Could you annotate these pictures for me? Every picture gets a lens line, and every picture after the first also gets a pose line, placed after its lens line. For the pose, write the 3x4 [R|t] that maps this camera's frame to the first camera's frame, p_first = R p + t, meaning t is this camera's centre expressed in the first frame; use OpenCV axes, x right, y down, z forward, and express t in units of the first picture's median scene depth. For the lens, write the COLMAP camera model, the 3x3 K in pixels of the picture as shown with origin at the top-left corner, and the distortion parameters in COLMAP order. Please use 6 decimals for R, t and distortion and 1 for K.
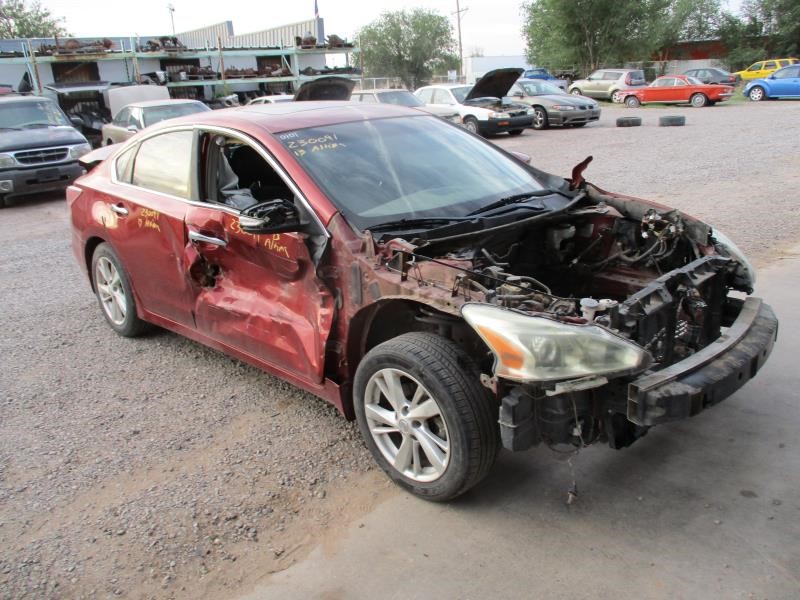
lens RADIAL K [[657.3, 0, 400.0], [0, 657.3, 300.0], [0, 0, 1]] dist [-0.030879, 0.005568]
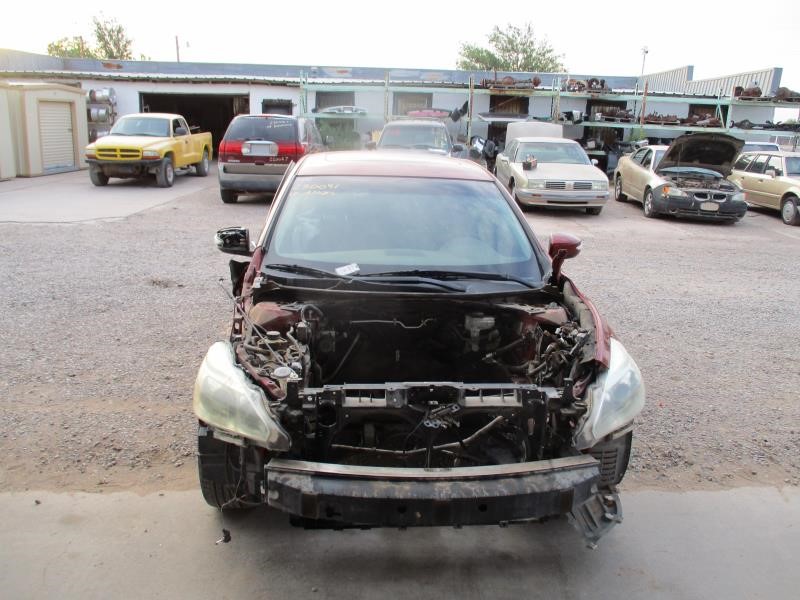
lens RADIAL K [[657.3, 0, 400.0], [0, 657.3, 300.0], [0, 0, 1]] dist [-0.030879, 0.005568]
pose [[0.759079, 0.249687, -0.601212, 0.112969], [-0.279932, 0.958972, 0.044830, -0.022613], [0.587739, 0.134270, 0.797831, 0.028710]]
